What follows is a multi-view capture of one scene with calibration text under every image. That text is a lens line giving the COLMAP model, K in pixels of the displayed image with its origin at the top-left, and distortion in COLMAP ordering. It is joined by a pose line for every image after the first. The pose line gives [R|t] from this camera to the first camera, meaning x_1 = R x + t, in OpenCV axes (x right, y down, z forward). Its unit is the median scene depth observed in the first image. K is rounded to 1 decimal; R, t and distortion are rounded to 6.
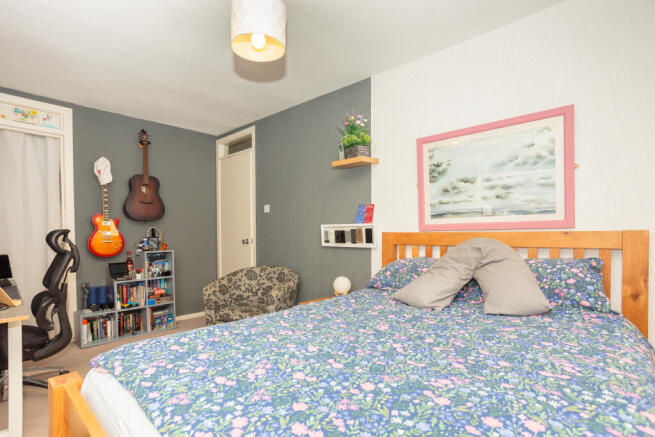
lens RADIAL K [[317.4, 0, 328.3], [0, 317.4, 235.7], [0, 0, 1]] dist [-0.049638, 0.030743]
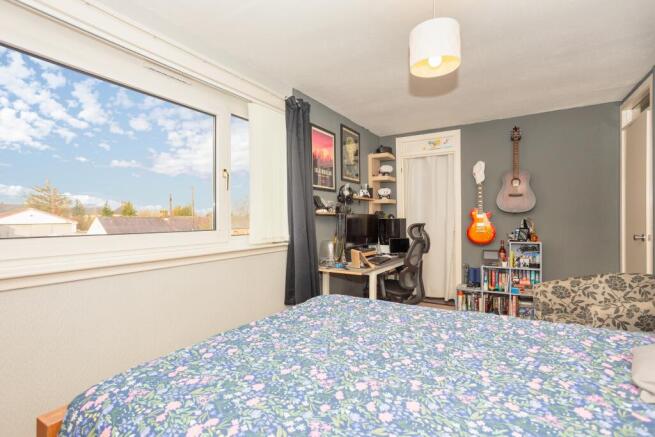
lens RADIAL K [[319.8, 0, 330.1], [0, 319.8, 217.7], [0, 0, 1]] dist [-0.050619, 0.033081]
pose [[0.204137, -0.001652, -0.978941, 0.357406], [-0.005092, 0.999983, -0.002750, -0.026777], [0.978929, 0.005546, 0.204126, 0.185917]]
